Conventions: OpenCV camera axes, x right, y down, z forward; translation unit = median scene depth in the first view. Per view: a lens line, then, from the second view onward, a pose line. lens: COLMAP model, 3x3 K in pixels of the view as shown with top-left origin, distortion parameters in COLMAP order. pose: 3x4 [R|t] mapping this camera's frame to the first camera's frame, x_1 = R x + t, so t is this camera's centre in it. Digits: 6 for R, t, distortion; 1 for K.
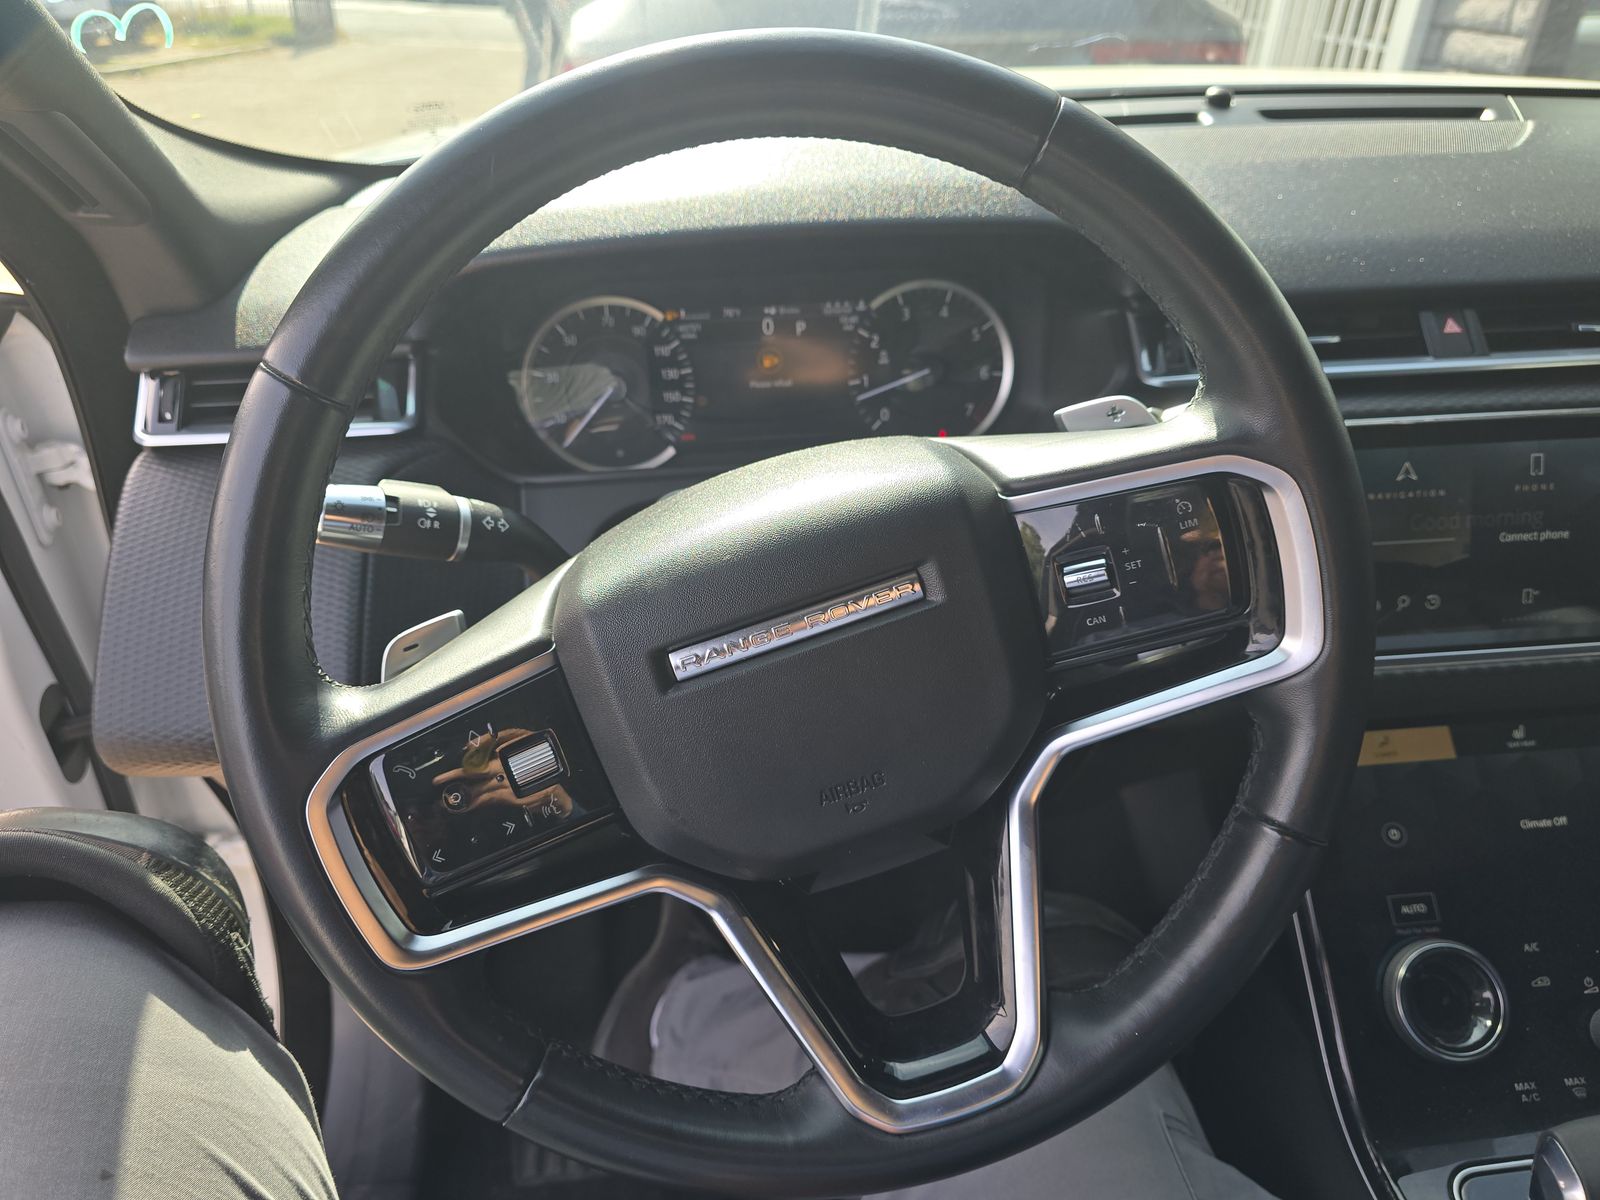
lens RADIAL K [[1073.0, 0, 798.7], [0, 1073.0, 631.1], [0, 0, 1]] dist [0.007705, -0.023281]
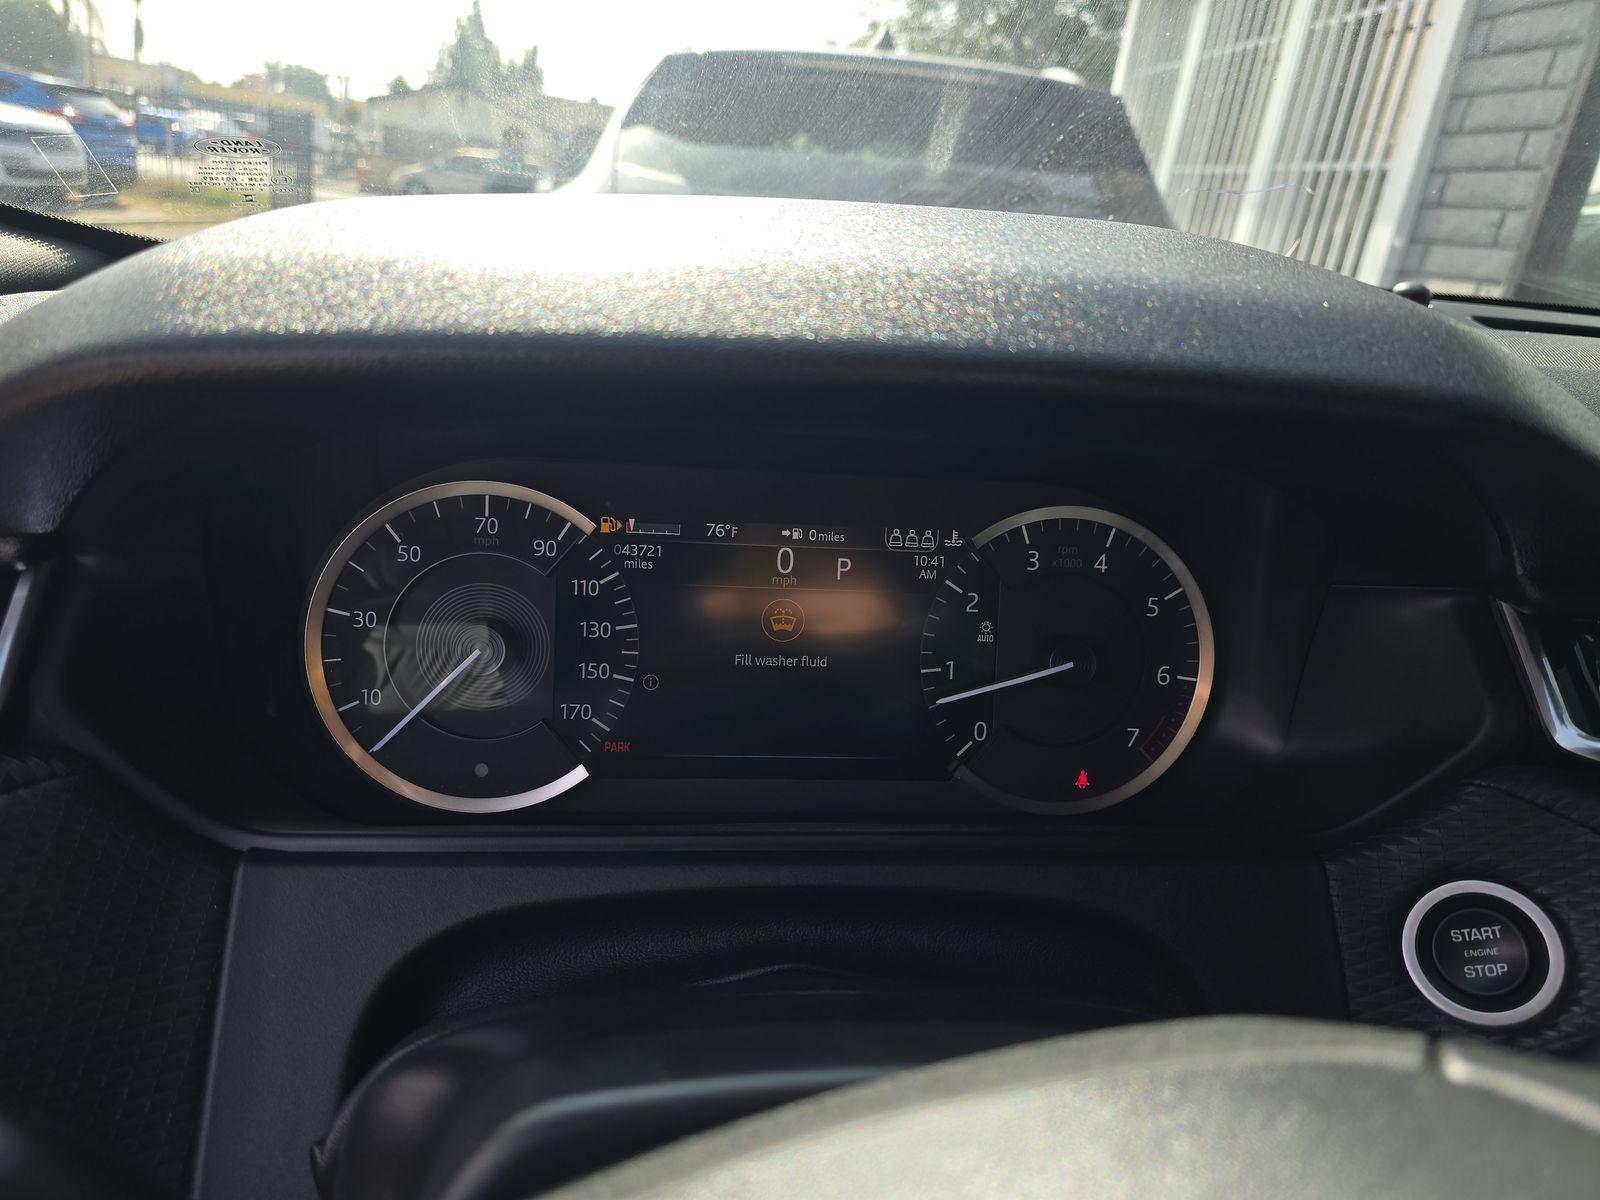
lens RADIAL K [[1073.0, 0, 798.7], [0, 1073.0, 631.1], [0, 0, 1]] dist [0.007705, -0.023281]
pose [[0.994175, 0.083290, 0.068397, -0.074063], [-0.069325, 0.980124, -0.185878, -0.194091], [-0.082519, 0.180054, 0.980189, 0.619300]]
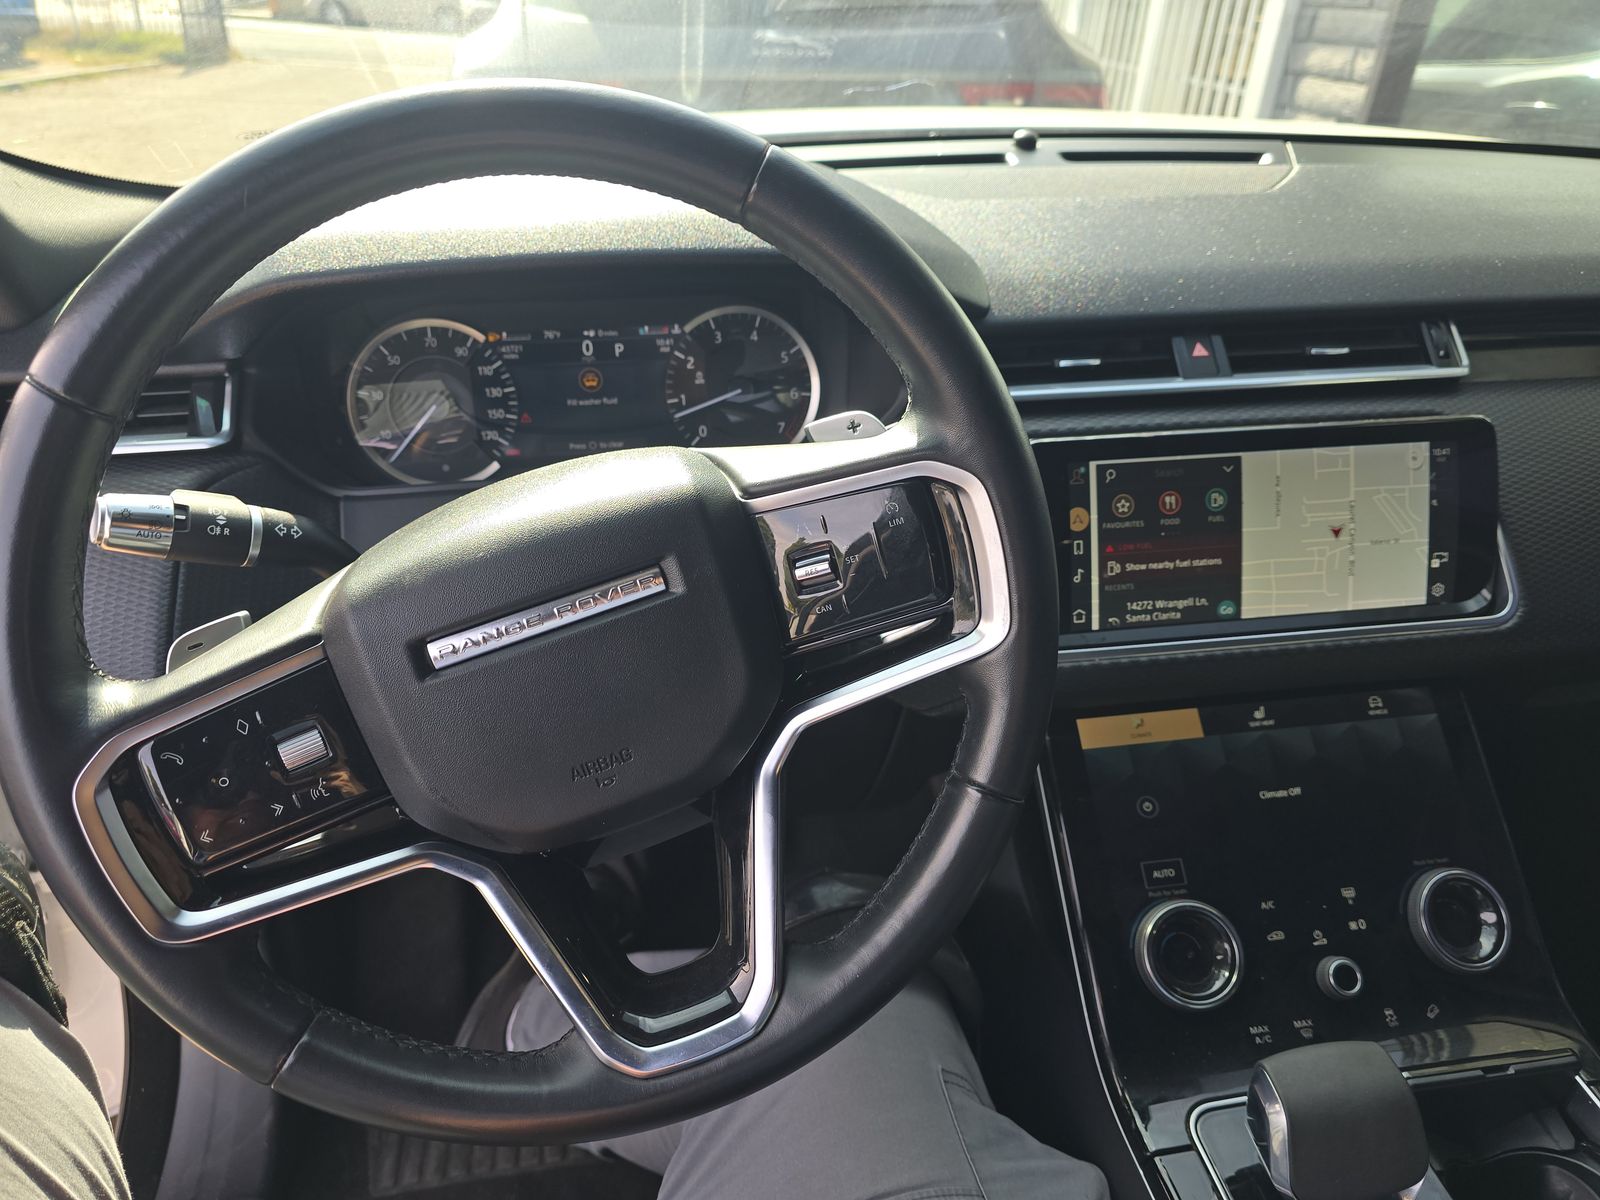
lens RADIAL K [[1070.4, 0, 801.2], [0, 1070.4, 632.3], [0, 0, 1]] dist [0.009188, -0.026292]
pose [[0.996690, -0.015932, 0.079718, 0.121788], [0.017562, 0.999650, -0.019790, 0.026677], [-0.079375, 0.021125, 0.996621, -0.080029]]
